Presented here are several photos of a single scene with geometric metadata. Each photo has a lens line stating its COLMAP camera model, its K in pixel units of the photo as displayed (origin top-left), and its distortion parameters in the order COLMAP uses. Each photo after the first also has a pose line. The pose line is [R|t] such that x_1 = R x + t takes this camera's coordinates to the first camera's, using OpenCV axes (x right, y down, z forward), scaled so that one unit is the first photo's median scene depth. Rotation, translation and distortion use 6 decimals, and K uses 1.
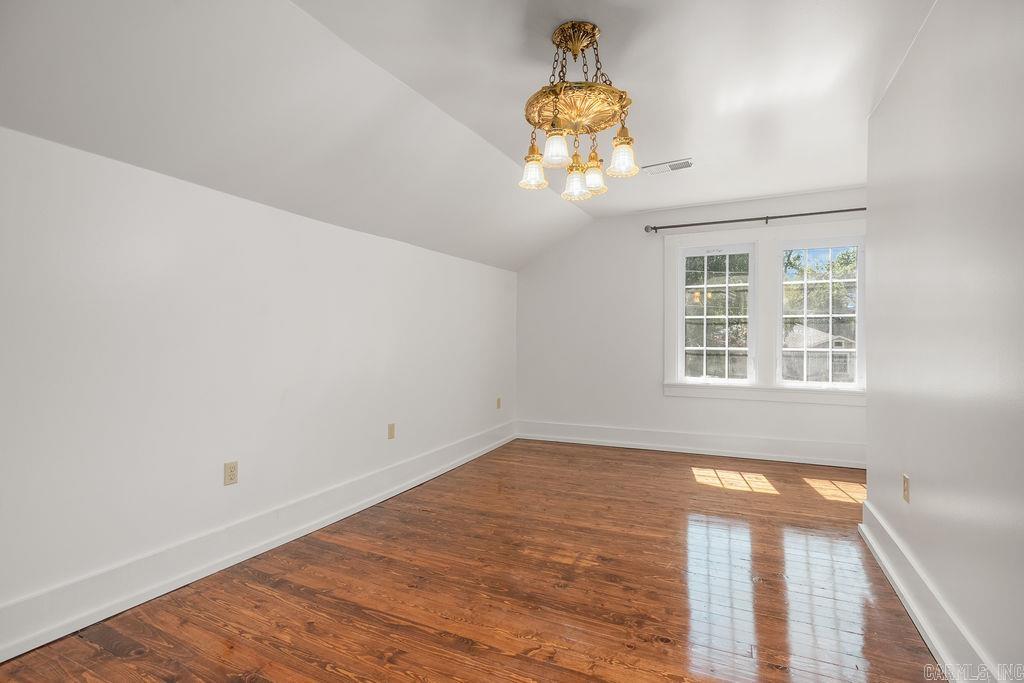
lens RADIAL K [[463.4, 0, 514.3], [0, 463.4, 340.5], [0, 0, 1]] dist [-0.010418, 0.001542]
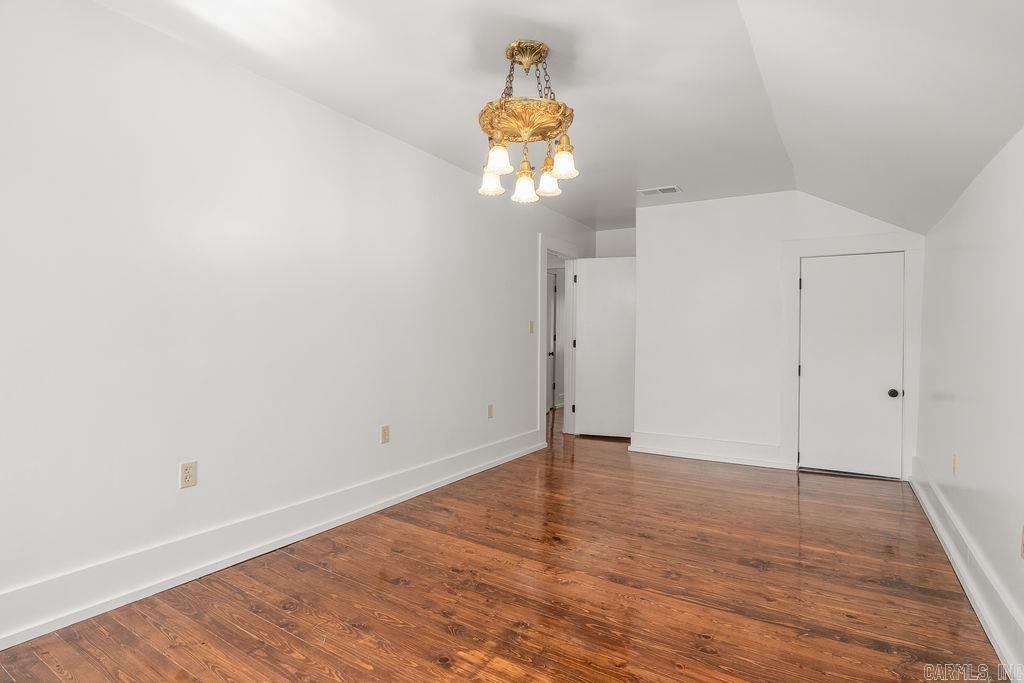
lens RADIAL K [[511.4, 0, 511.6], [0, 511.4, 336.6], [0, 0, 1]] dist [-0.002116, -0.000234]
pose [[-0.994347, -0.011952, 0.105503, 0.031641], [-0.011453, 0.999920, 0.005334, 0.003502], [-0.105559, 0.004095, -0.994405, 2.057692]]
